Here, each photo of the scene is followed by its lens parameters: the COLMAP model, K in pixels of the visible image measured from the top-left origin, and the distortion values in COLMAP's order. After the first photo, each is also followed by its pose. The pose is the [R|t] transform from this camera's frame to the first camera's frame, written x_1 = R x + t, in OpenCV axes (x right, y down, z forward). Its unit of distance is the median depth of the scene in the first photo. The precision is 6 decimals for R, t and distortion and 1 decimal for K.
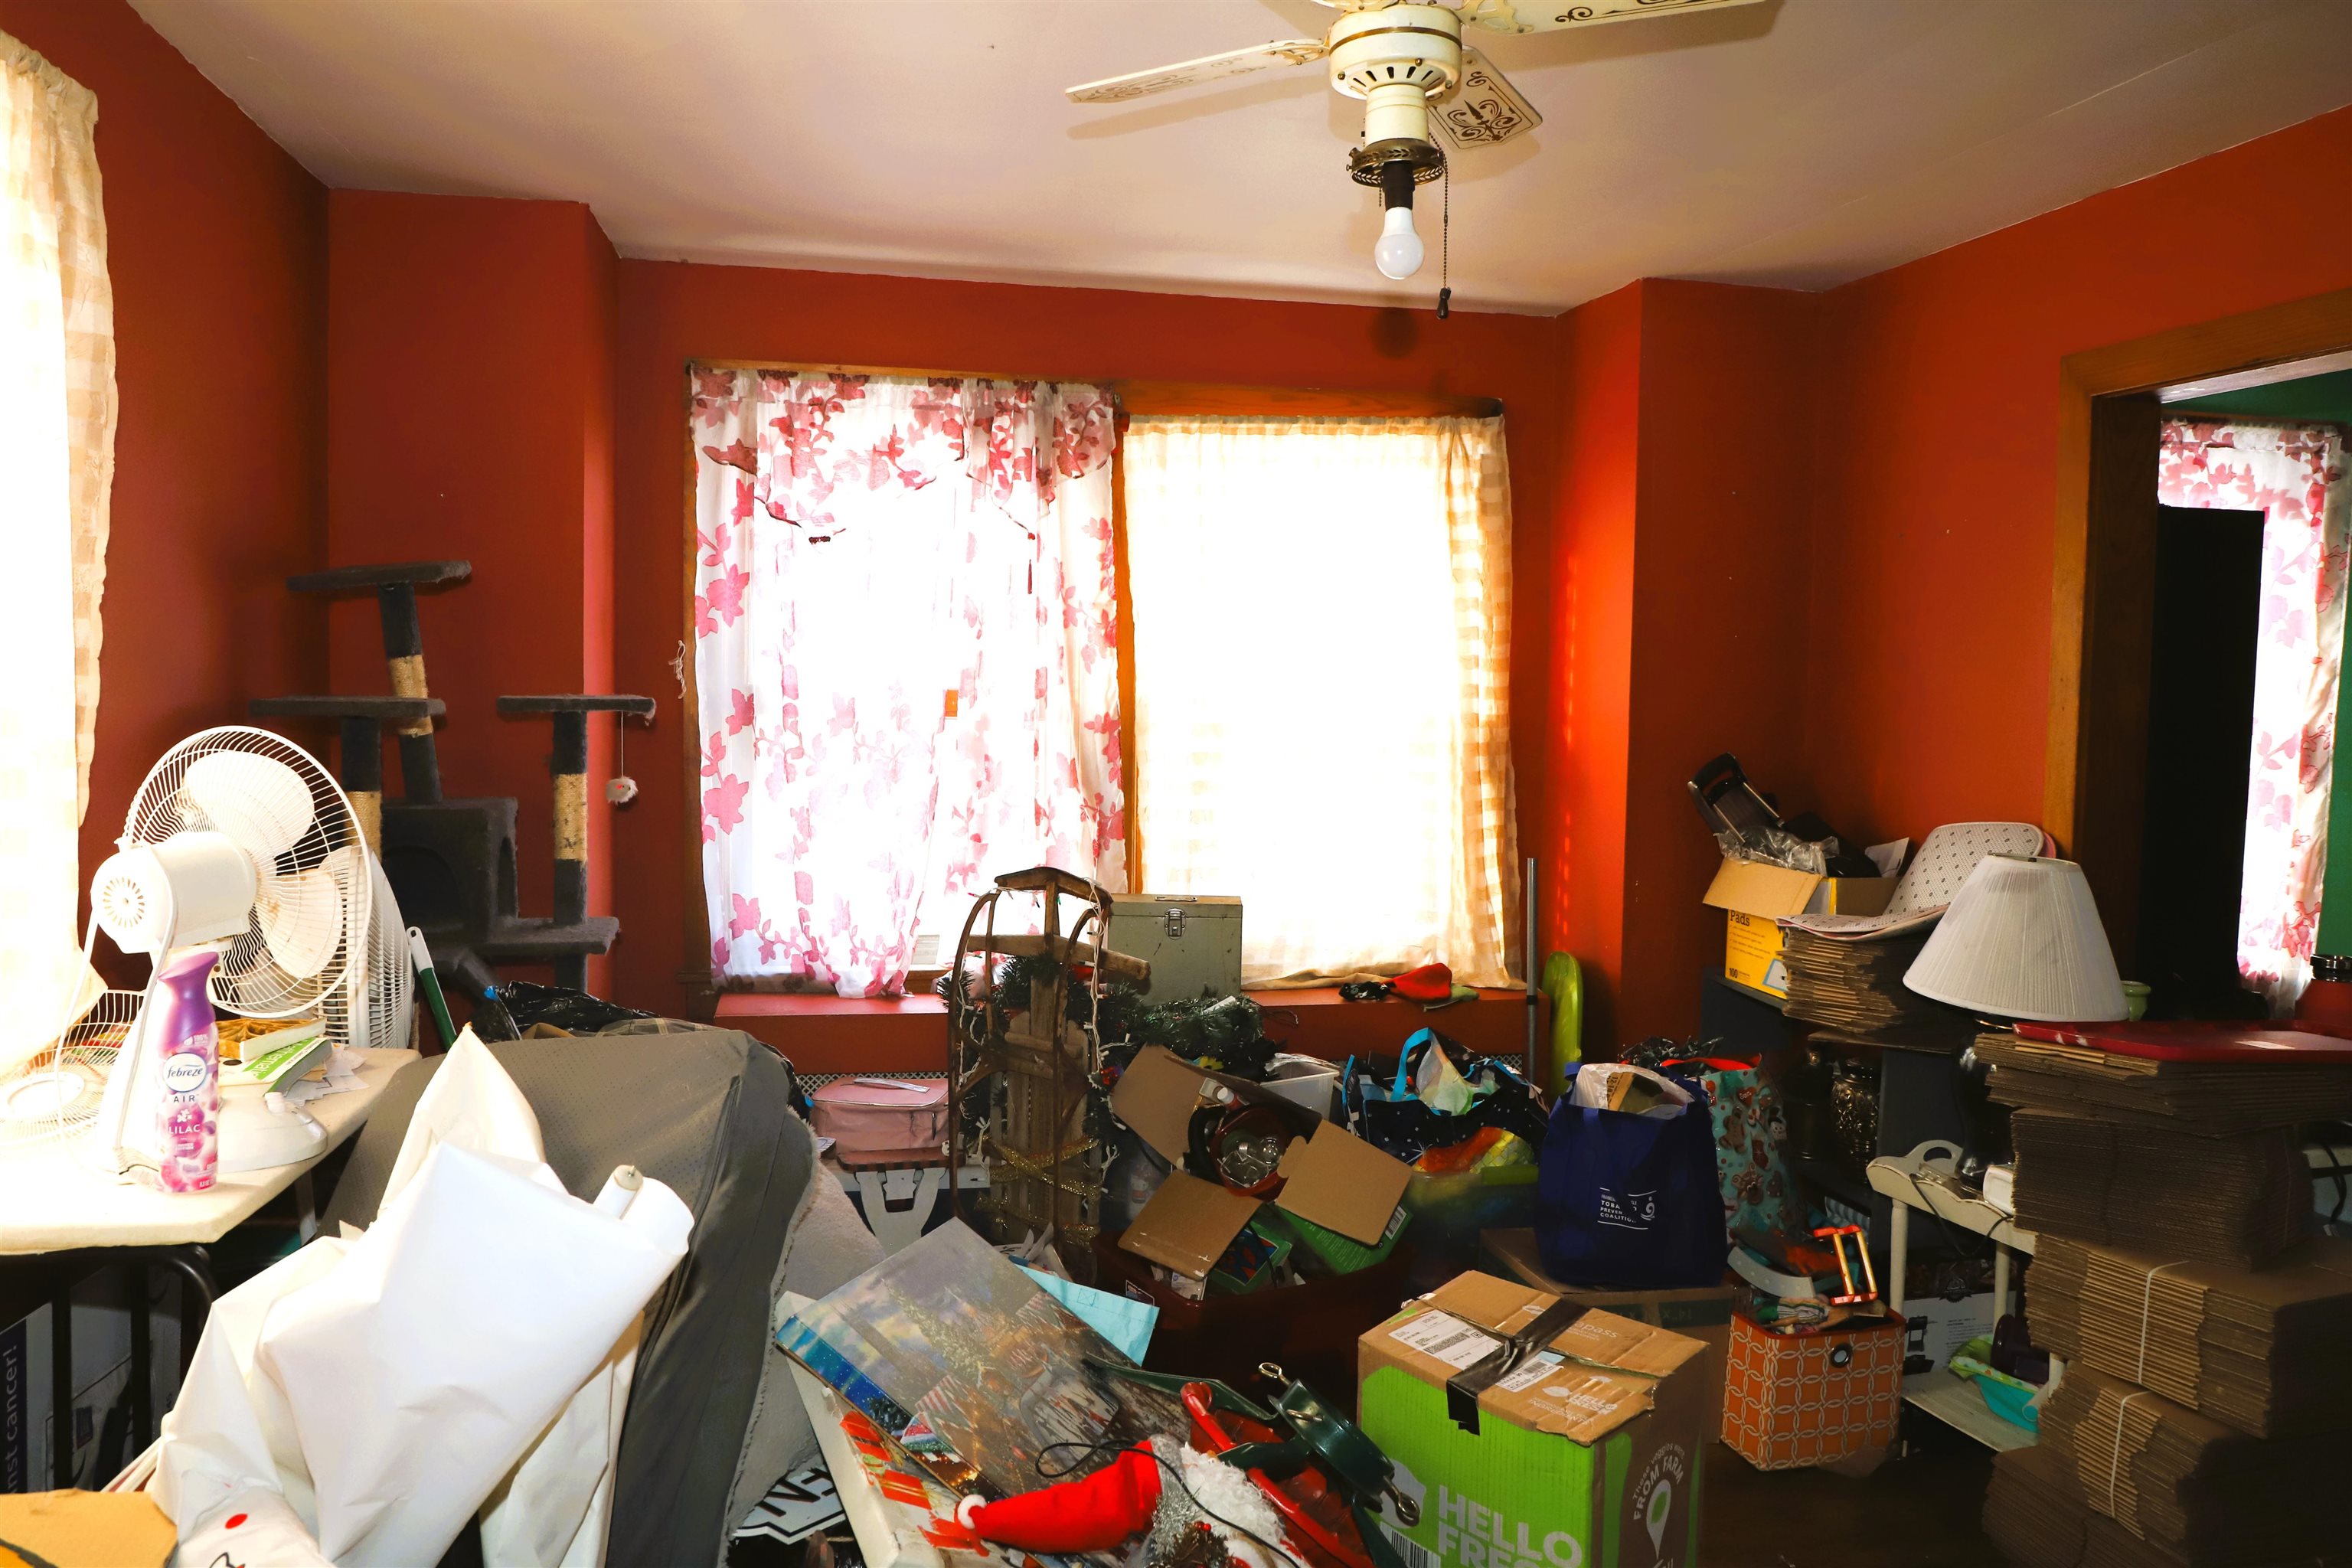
lens RADIAL K [[1595.2, 0, 1167.1], [0, 1595.2, 779.5], [0, 0, 1]] dist [-0.081658, 0.042151]
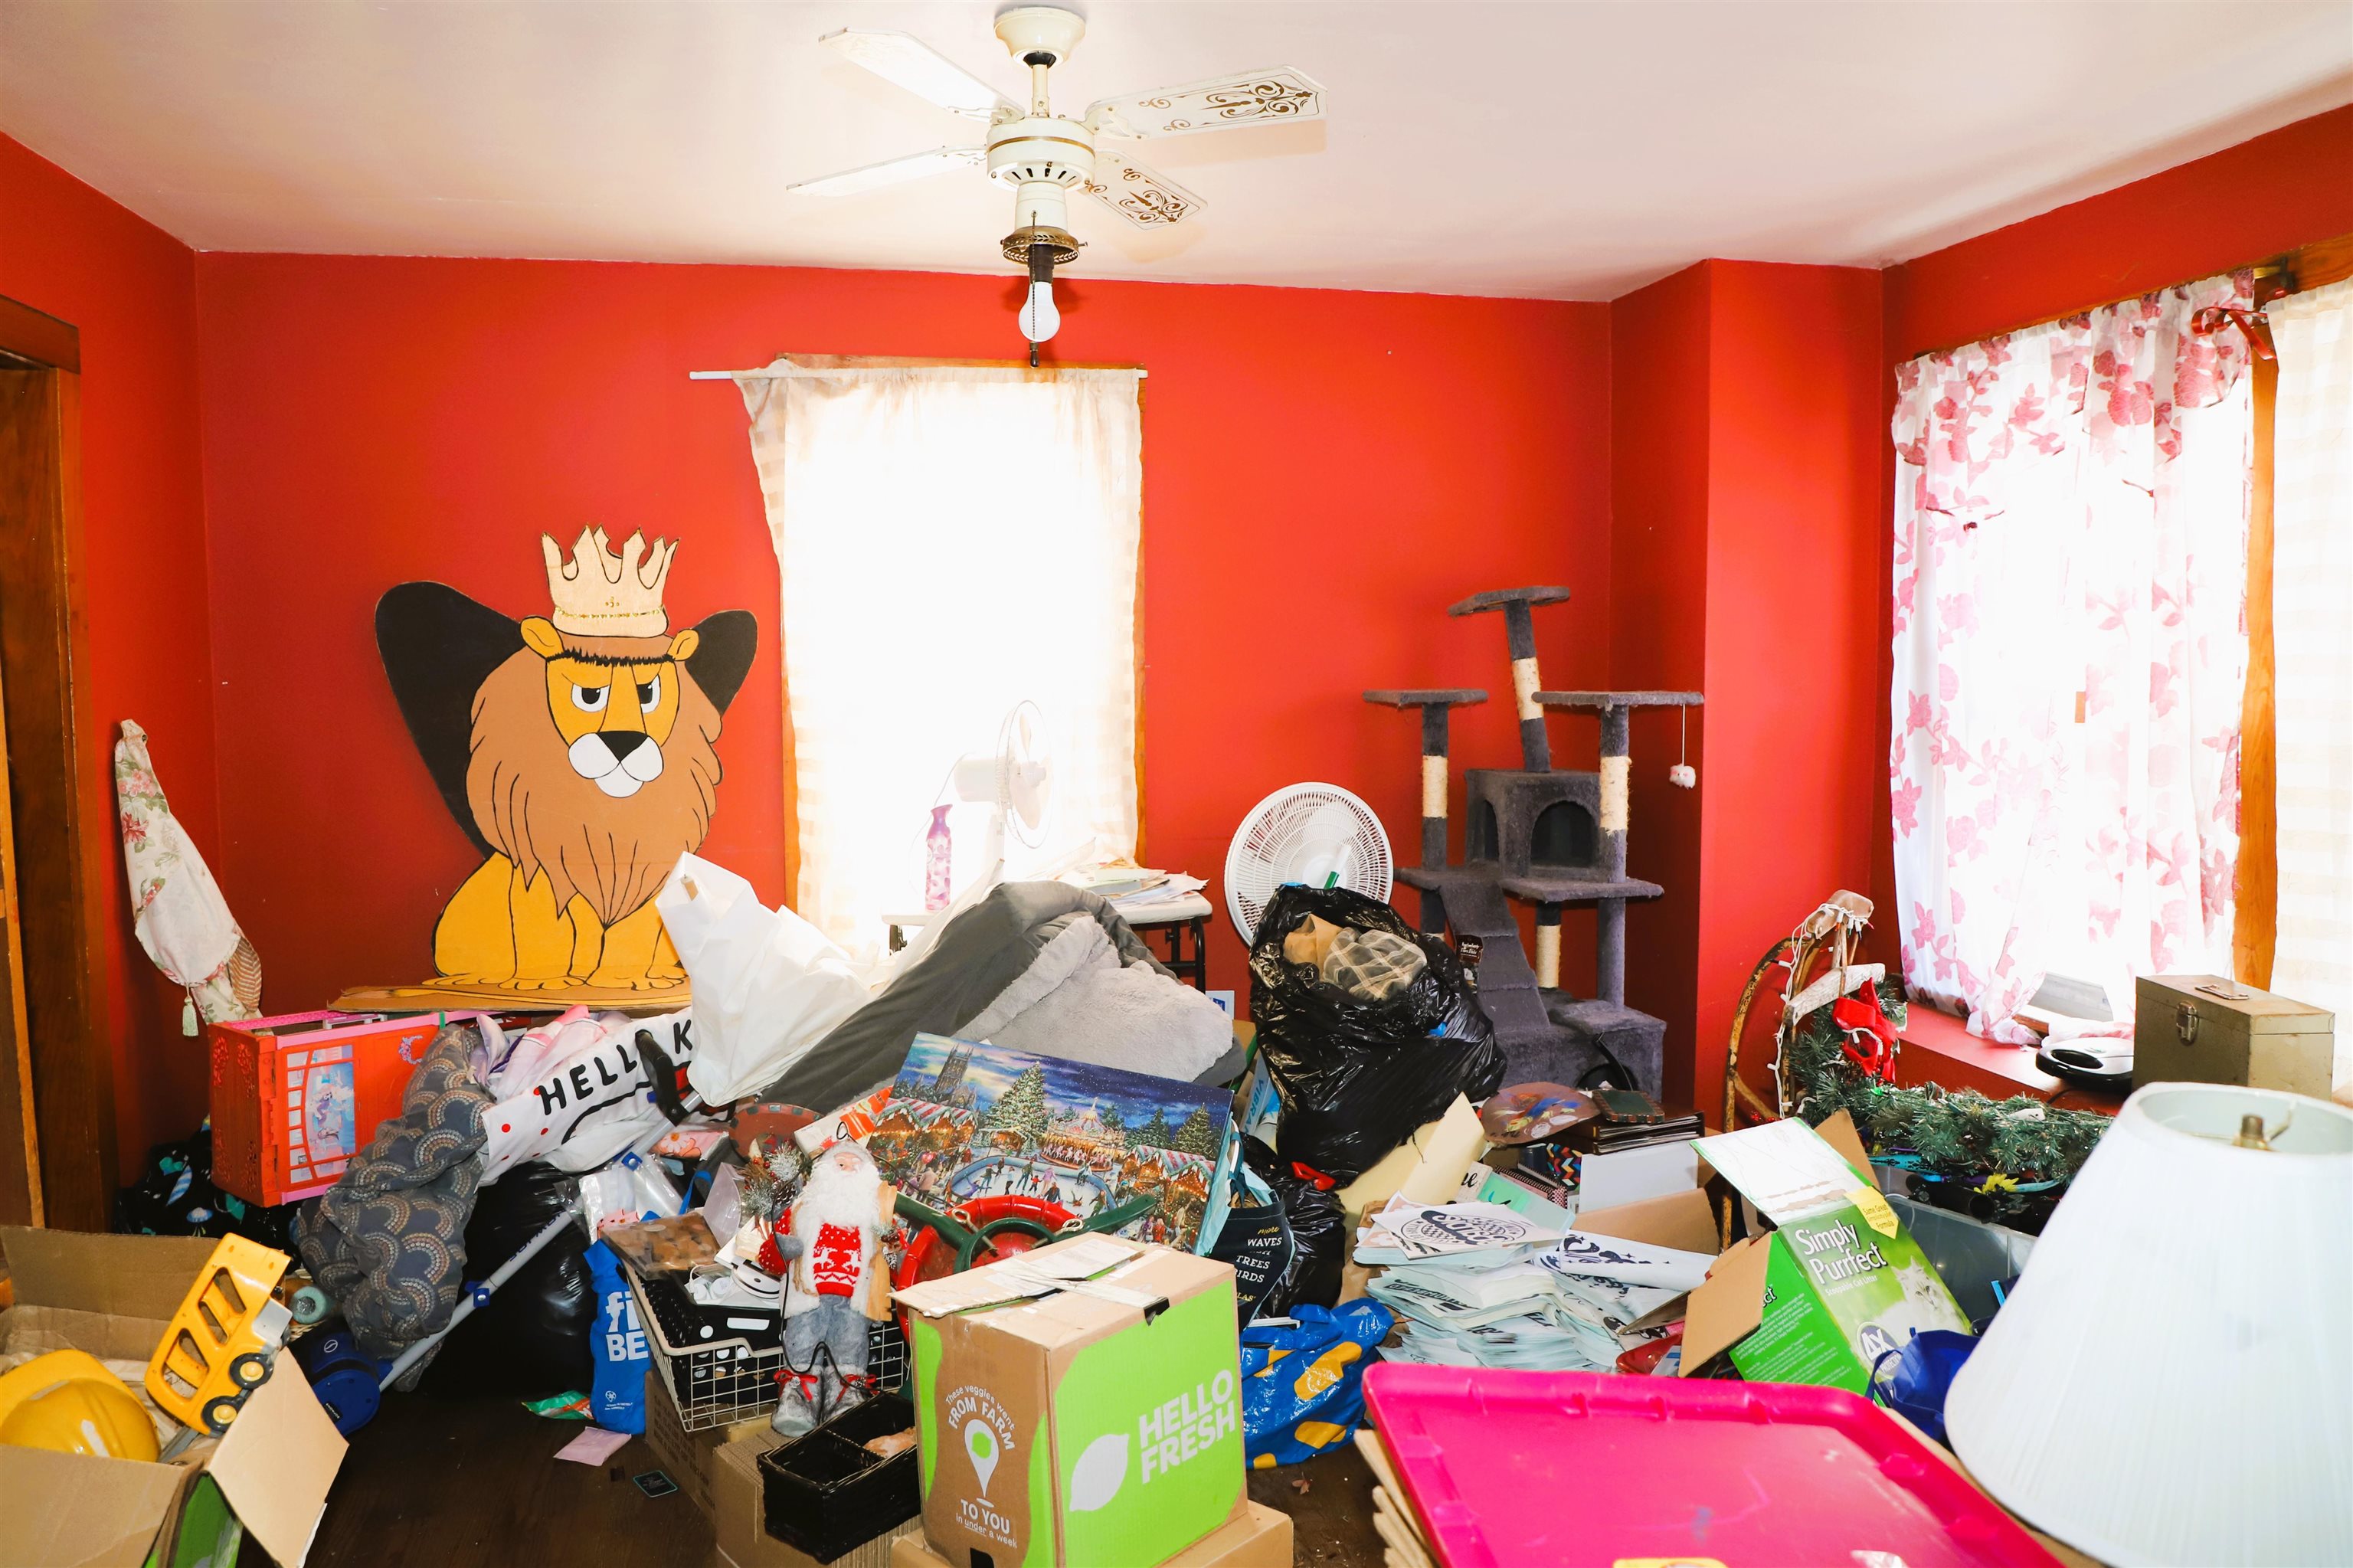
lens RADIAL K [[1596.0, 0, 1167.6], [0, 1596.0, 779.5], [0, 0, 1]] dist [-0.081658, 0.042151]
pose [[0.027179, 0.056910, -0.998009, 0.670755], [-0.068790, 0.996118, 0.054928, -0.023555], [0.997261, 0.067160, 0.030988, 0.517858]]
